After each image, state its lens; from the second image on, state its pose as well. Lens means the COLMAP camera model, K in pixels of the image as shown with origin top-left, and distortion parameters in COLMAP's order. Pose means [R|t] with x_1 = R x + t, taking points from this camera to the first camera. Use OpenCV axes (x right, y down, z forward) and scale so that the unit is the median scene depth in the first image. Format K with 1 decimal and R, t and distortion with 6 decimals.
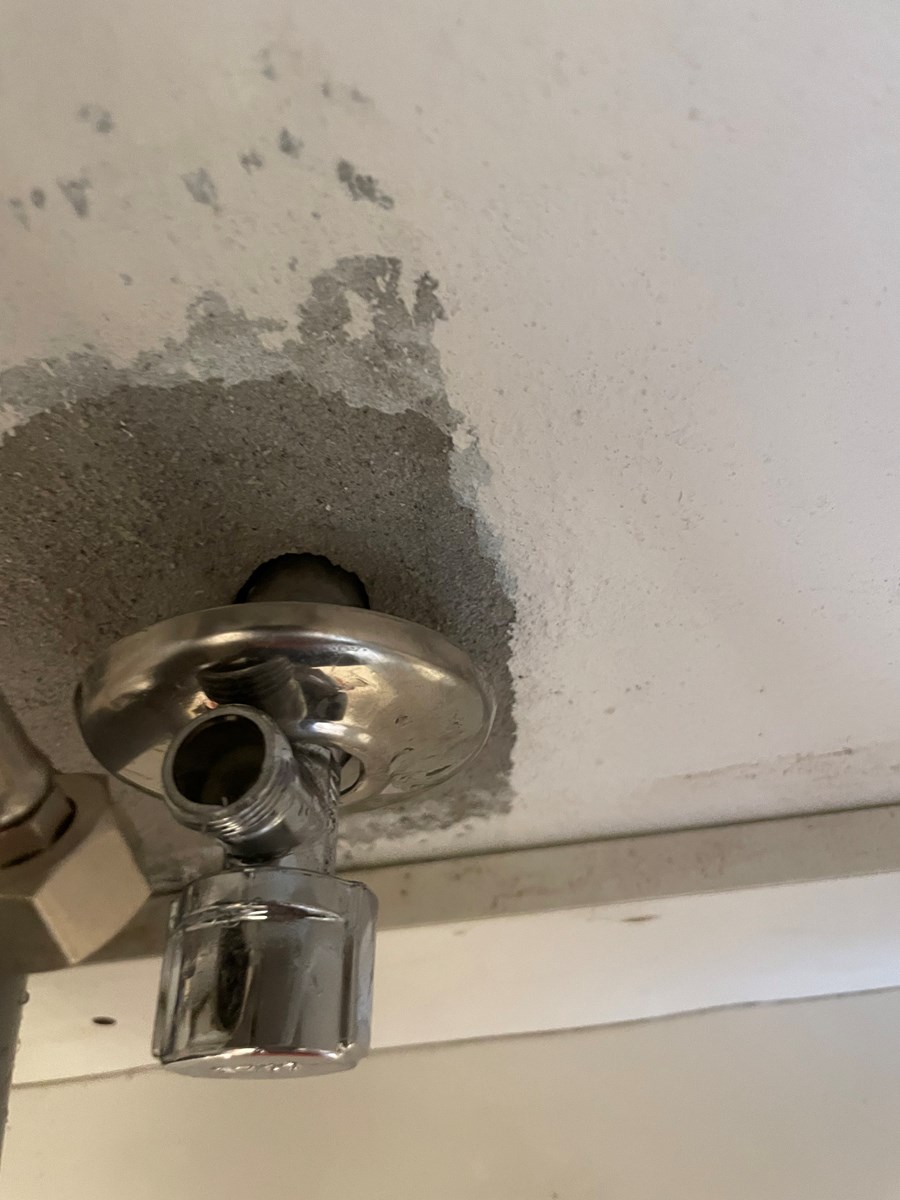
lens RADIAL K [[954.7, 0, 455.3], [0, 954.7, 608.6], [0, 0, 1]] dist [0.046012, -0.085910]
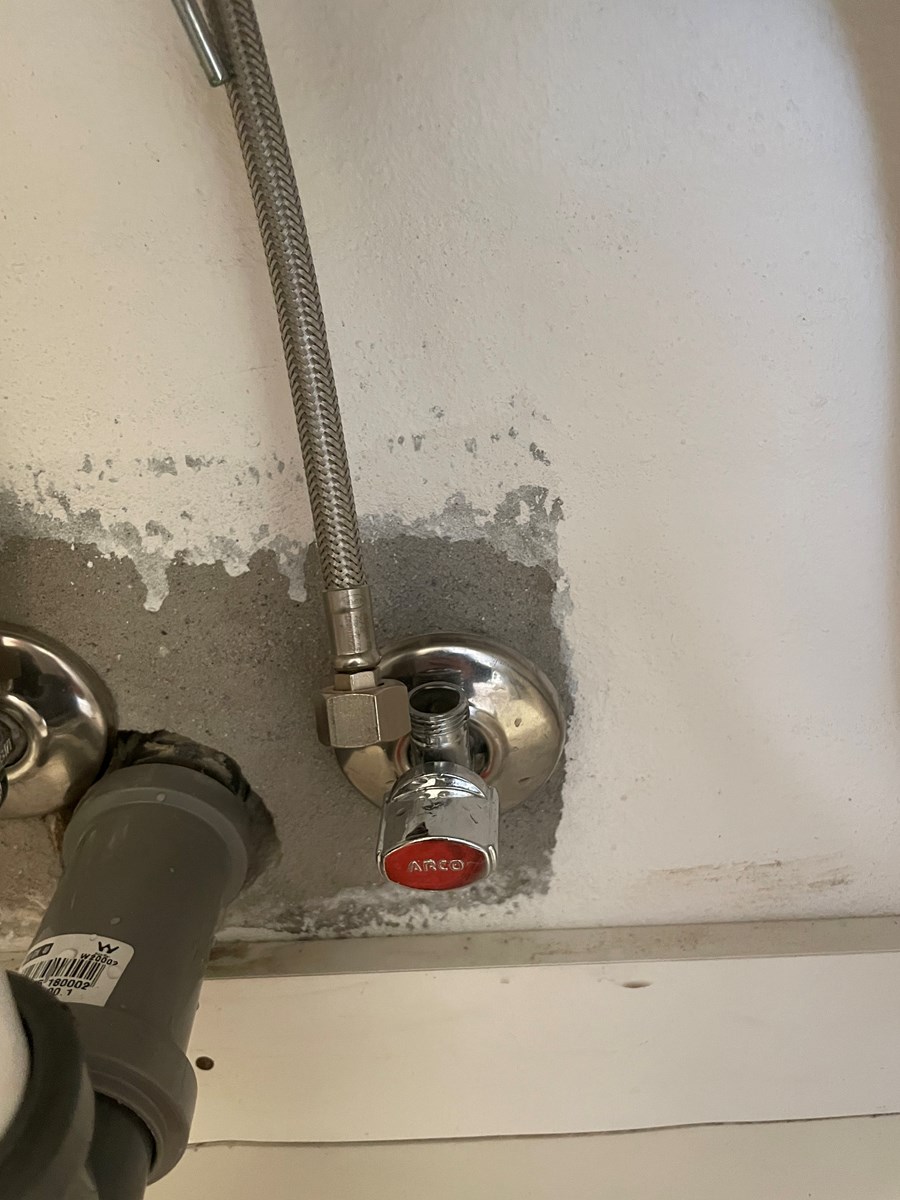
lens RADIAL K [[954.7, 0, 448.6], [0, 954.7, 600.2], [0, 0, 1]] dist [0.046012, -0.085910]
pose [[0.992227, 0.124277, -0.006414, -0.202662], [-0.112801, 0.876442, -0.468109, 0.777203], [-0.052553, 0.465194, 0.883648, -0.691381]]
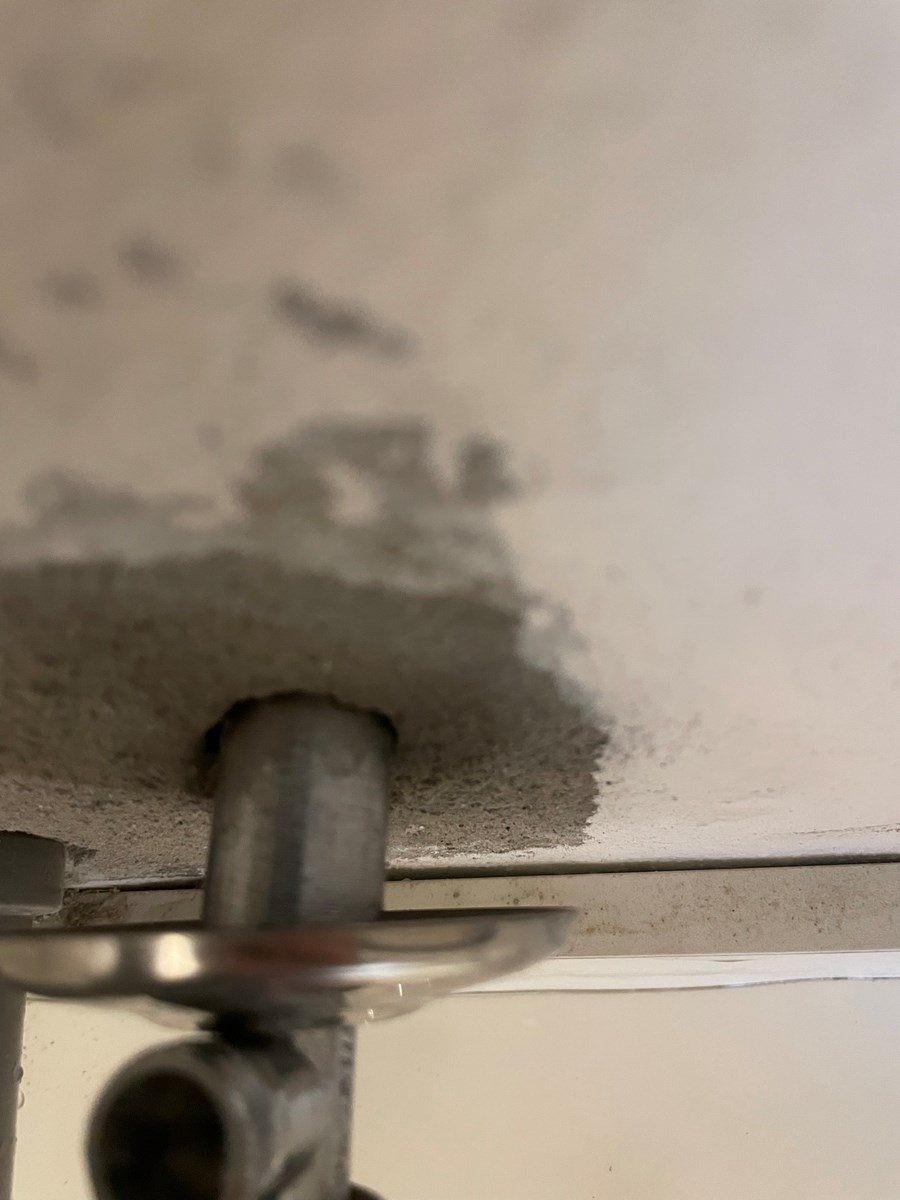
lens RADIAL K [[954.7, 0, 454.7], [0, 954.7, 601.5], [0, 0, 1]] dist [0.046012, -0.085910]
pose [[0.998369, 0.015816, -0.054847, -0.013687], [0.002517, 0.947717, 0.319101, -0.366569], [0.057027, -0.318718, 0.946132, 0.436572]]
